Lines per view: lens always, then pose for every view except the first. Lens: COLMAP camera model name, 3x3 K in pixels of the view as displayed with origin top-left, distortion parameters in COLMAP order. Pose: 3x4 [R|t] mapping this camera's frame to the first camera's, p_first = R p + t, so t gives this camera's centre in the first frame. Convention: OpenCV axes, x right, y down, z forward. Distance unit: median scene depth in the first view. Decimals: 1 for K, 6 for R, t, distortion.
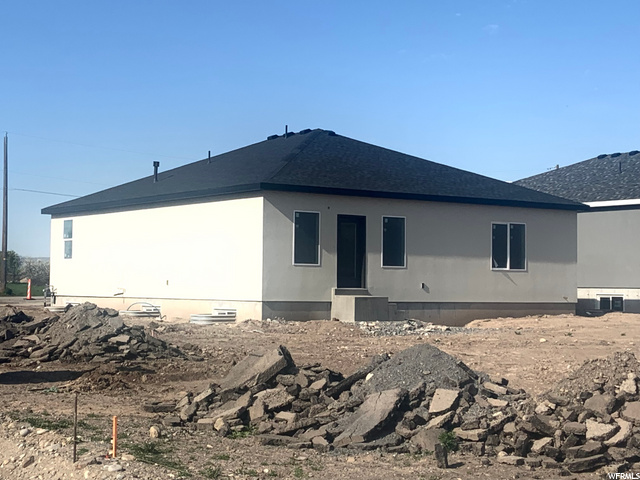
lens RADIAL K [[1182.3, 0, 320.0], [0, 1182.3, 240.0], [0, 0, 1]] dist [0.039443, 0.025881]
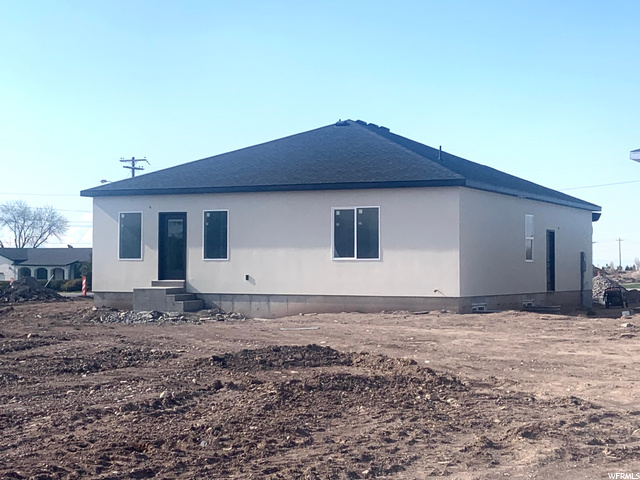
lens RADIAL K [[1182.3, 0, 320.0], [0, 1182.3, 240.0], [0, 0, 1]] dist [0.039443, 0.025881]
pose [[0.485664, -0.038737, -0.873287, 0.977013], [0.031064, 0.999151, -0.027044, 0.035476], [0.873593, -0.013993, 0.486455, 0.562565]]
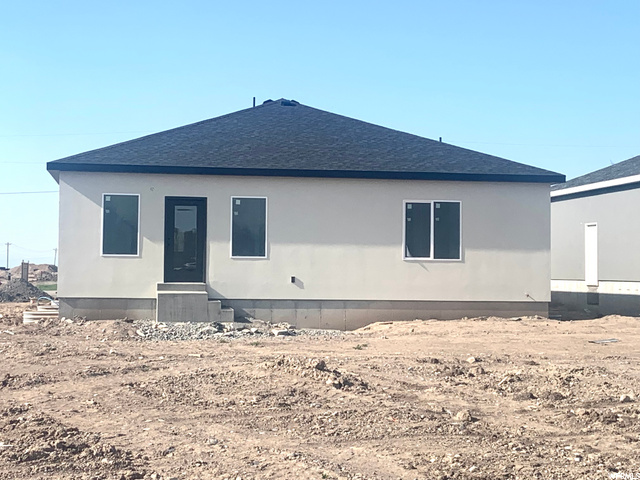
lens RADIAL K [[1182.3, 0, 320.0], [0, 1182.3, 240.0], [0, 0, 1]] dist [0.039443, 0.025881]
pose [[0.896175, -0.021072, -0.443200, 0.465282], [0.018490, 0.999778, -0.010147, 0.019398], [0.443315, 0.000899, 0.896366, 0.264220]]
